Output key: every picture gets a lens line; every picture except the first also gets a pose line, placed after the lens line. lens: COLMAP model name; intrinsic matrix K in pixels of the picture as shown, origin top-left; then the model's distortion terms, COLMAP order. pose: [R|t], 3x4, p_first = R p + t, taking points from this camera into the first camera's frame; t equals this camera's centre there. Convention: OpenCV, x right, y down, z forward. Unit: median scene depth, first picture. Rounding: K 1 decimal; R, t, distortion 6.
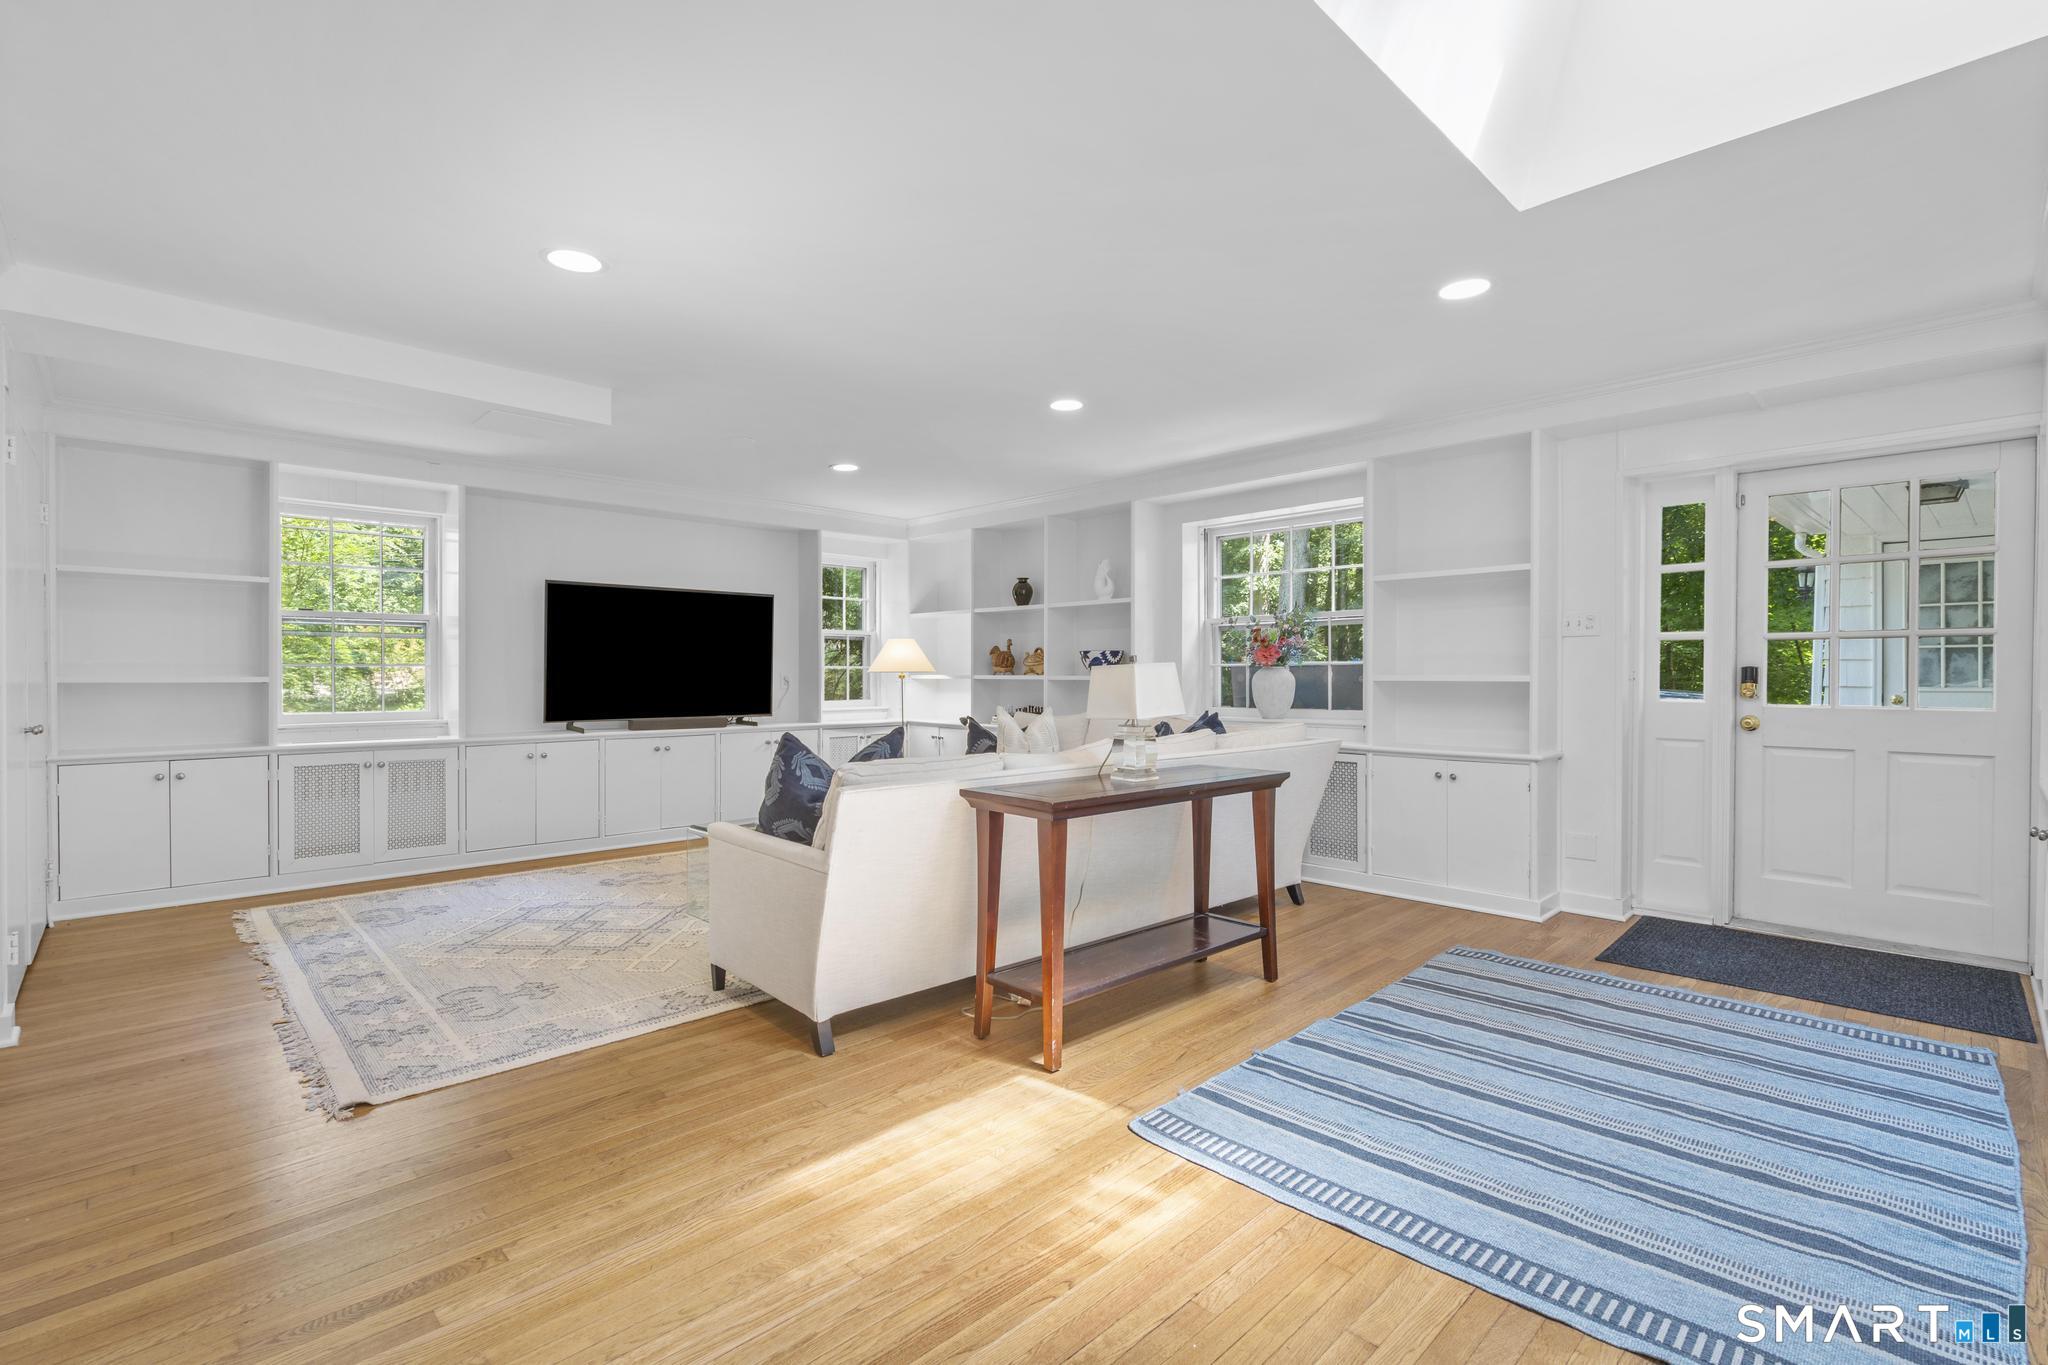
lens RADIAL K [[919.7, 0, 1020.3], [0, 919.7, 679.5], [0, 0, 1]] dist [-0.010000, 0.005232]
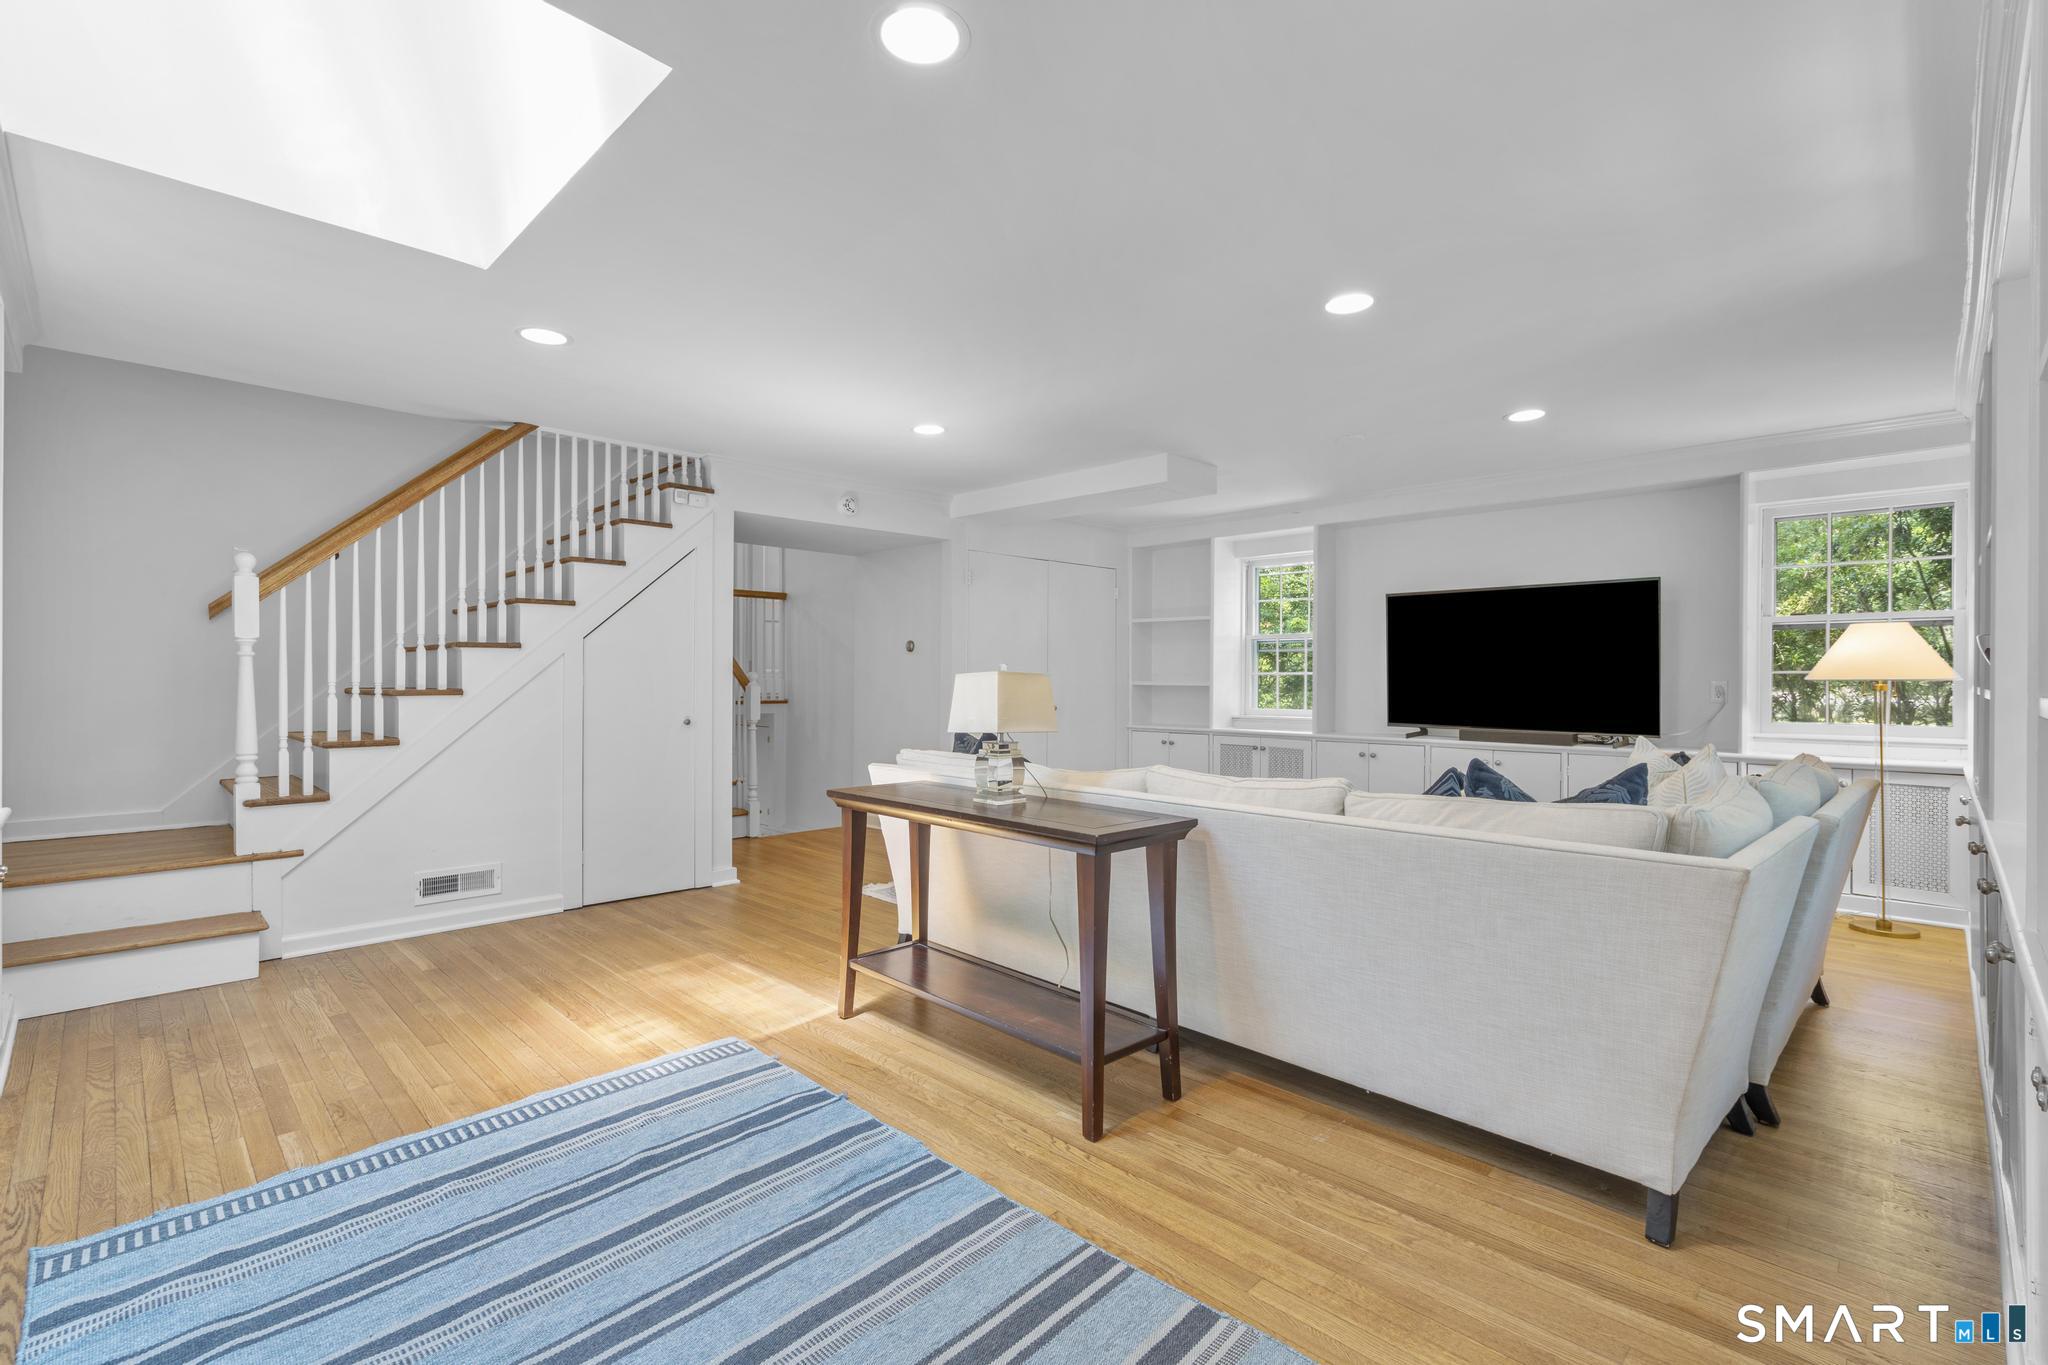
lens RADIAL K [[919.7, 0, 1020.3], [0, 919.7, 679.5], [0, 0, 1]] dist [-0.010000, 0.005232]
pose [[0.015752, 0.002797, -0.999872, 0.996400], [-0.006484, 0.999975, 0.002695, -0.013390], [0.999855, 0.006441, 0.015770, 0.979051]]
